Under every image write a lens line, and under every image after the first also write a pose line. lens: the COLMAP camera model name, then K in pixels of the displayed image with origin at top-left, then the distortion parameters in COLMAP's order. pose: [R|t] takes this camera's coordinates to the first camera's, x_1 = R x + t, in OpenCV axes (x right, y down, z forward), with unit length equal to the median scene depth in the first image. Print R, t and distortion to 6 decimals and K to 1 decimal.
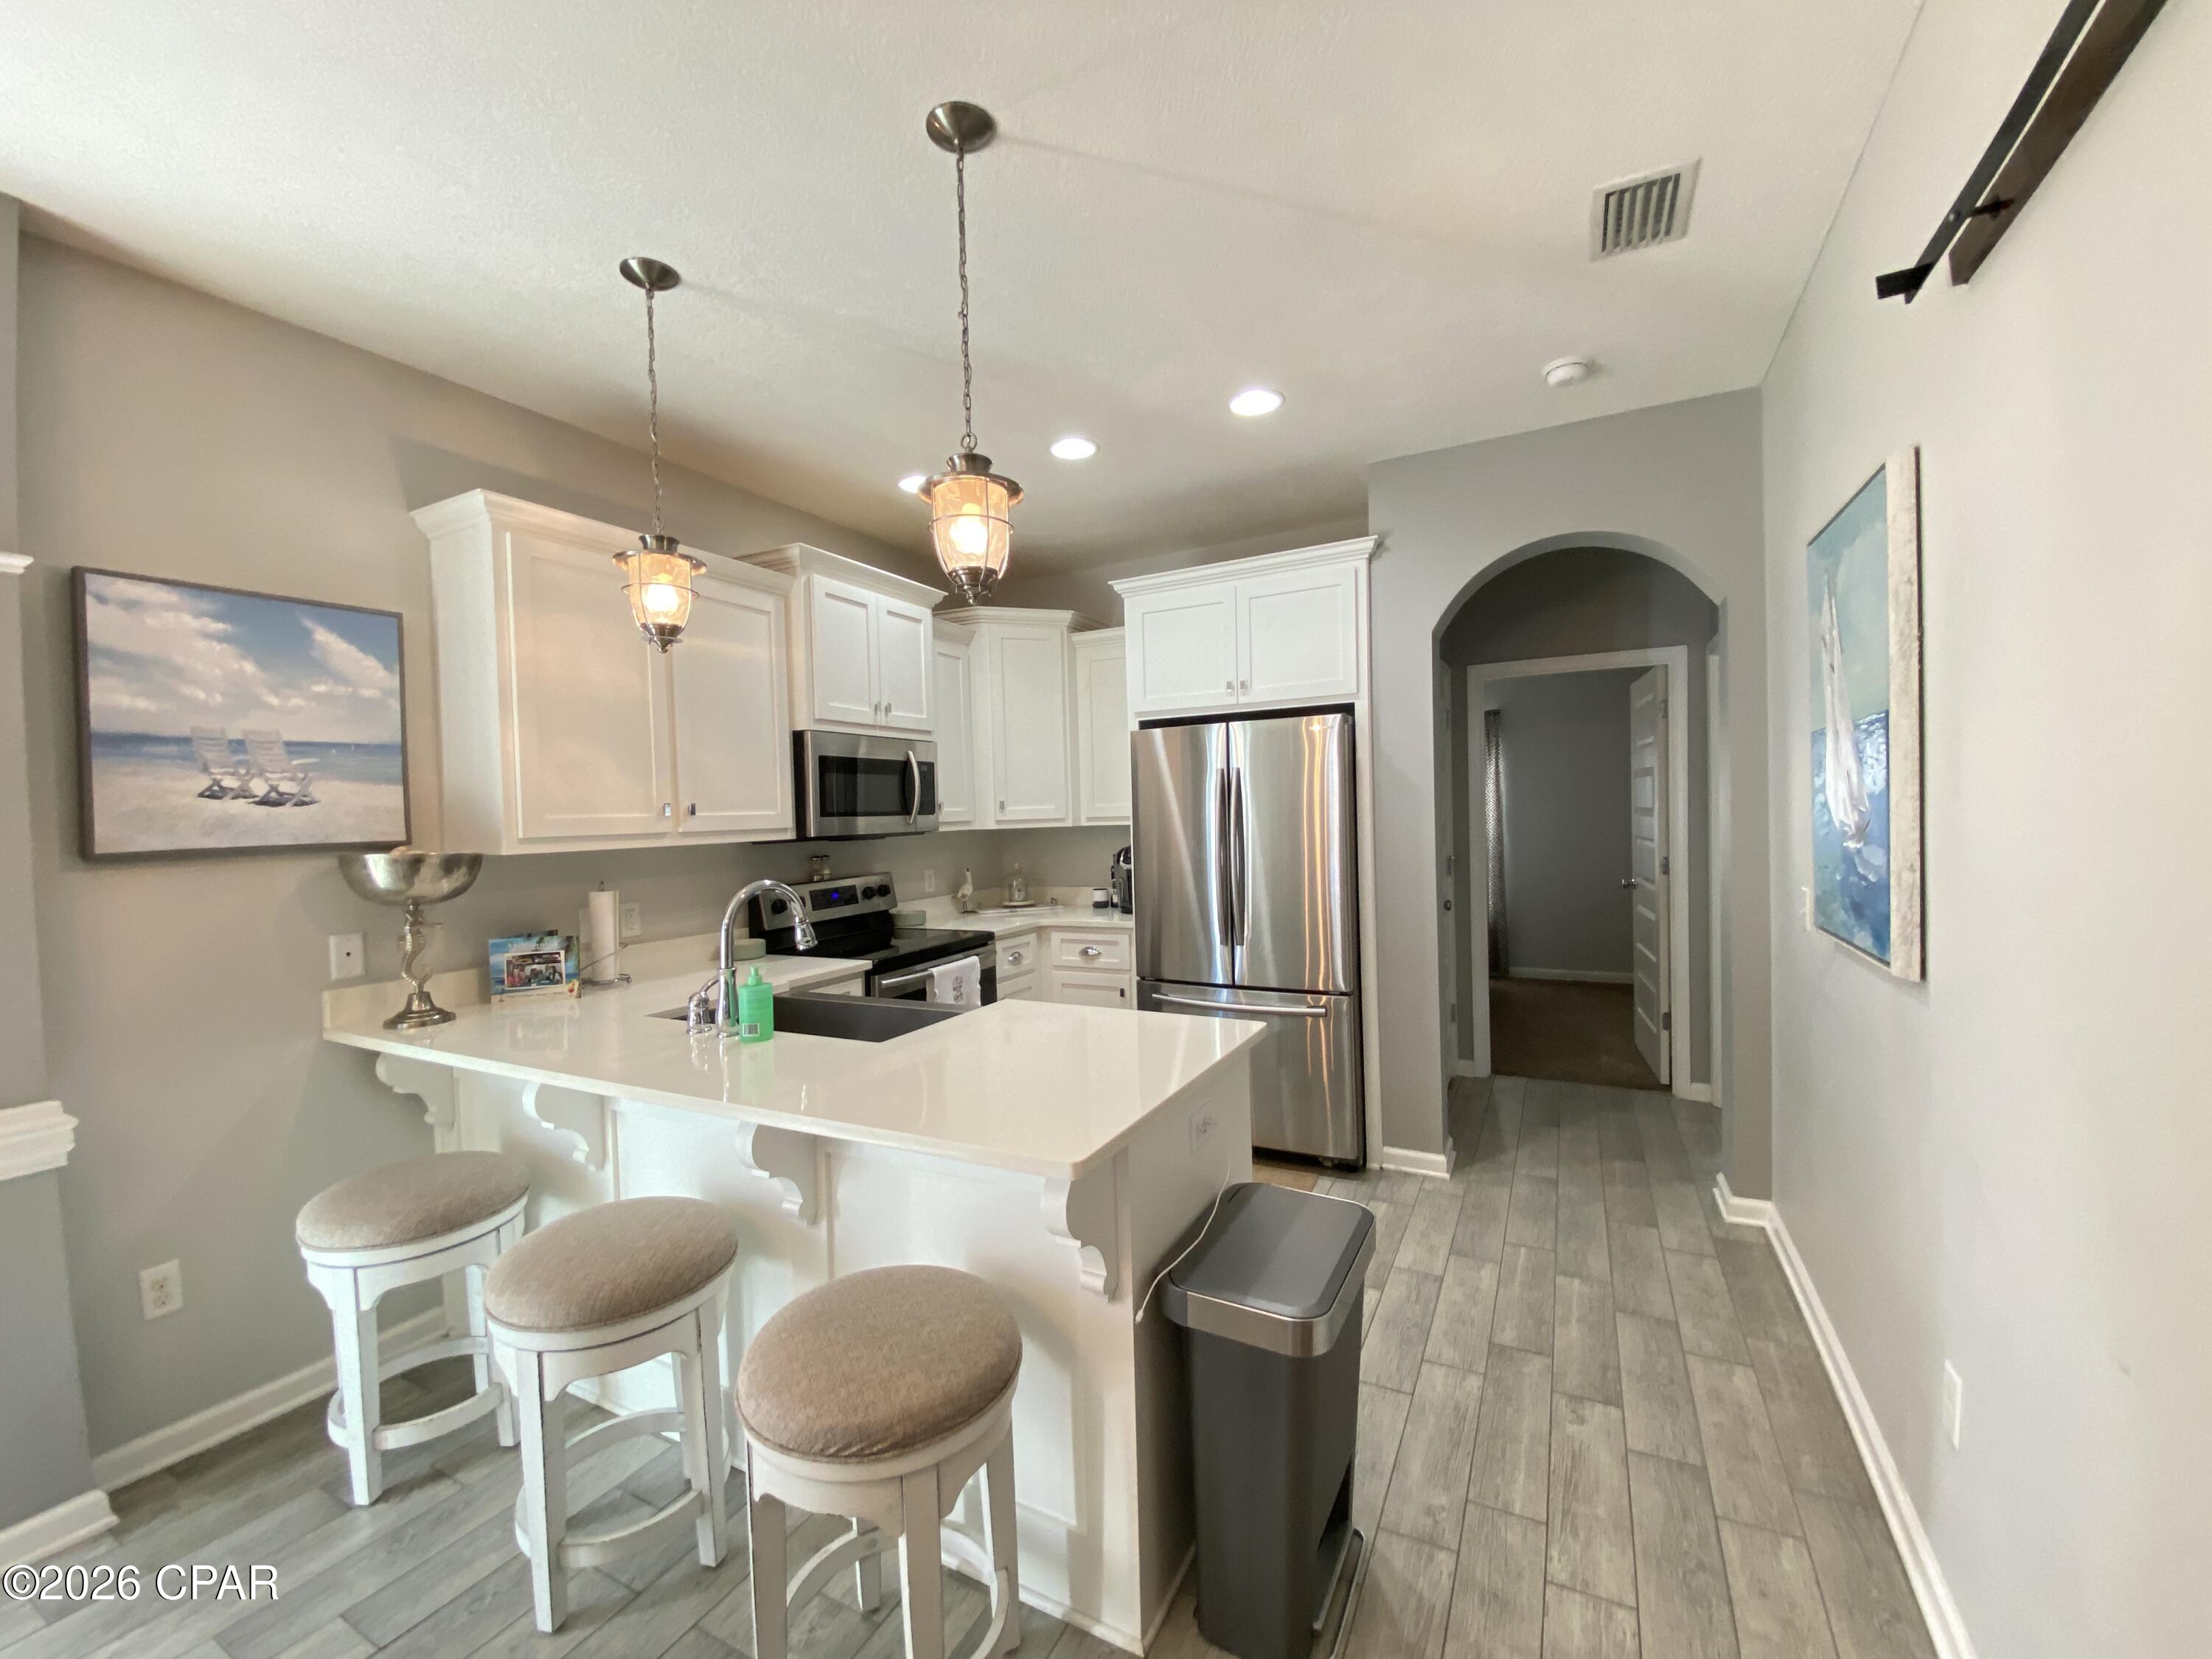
lens RADIAL K [[886.7, 0, 1094.4], [0, 886.7, 830.3], [0, 0, 1]] dist [0.022088, -0.019017]
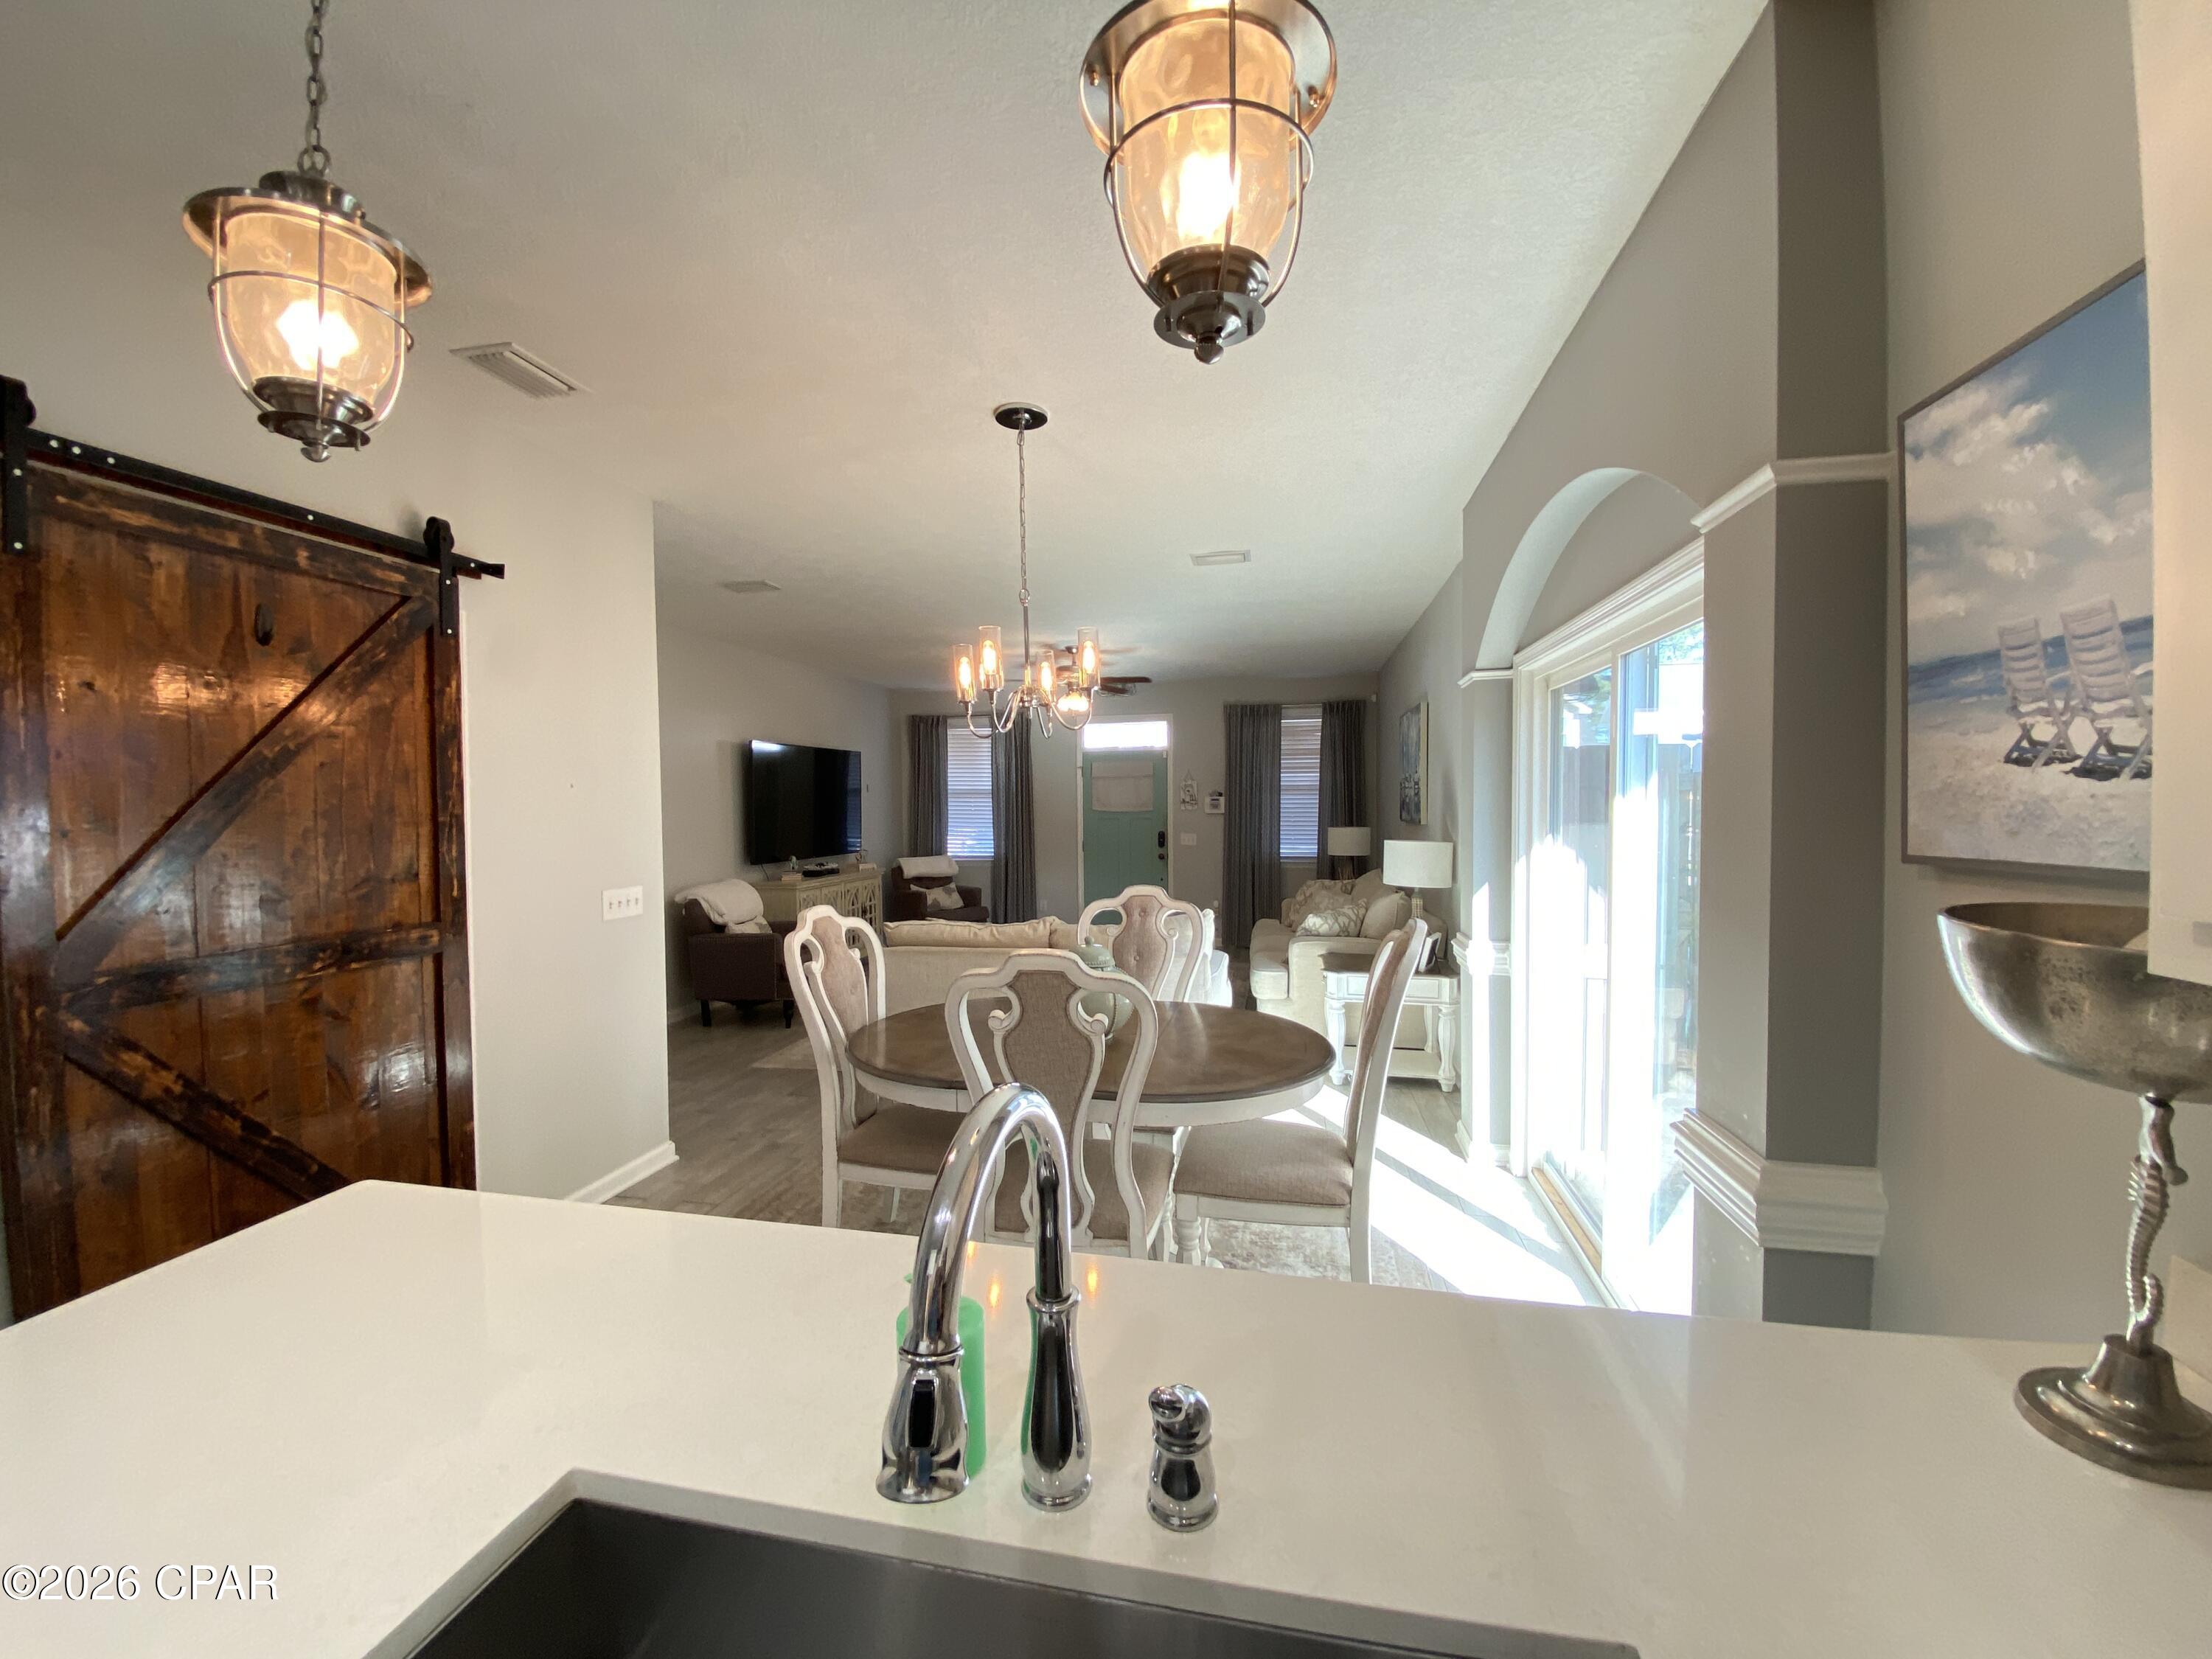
lens RADIAL K [[886.7, 0, 1094.4], [0, 886.7, 830.3], [0, 0, 1]] dist [0.022088, -0.019017]
pose [[-0.960542, 0.042011, -0.274946, -0.332556], [0.026831, 0.997912, 0.058744, -0.040734], [0.276840, 0.049049, -0.959664, 1.289138]]
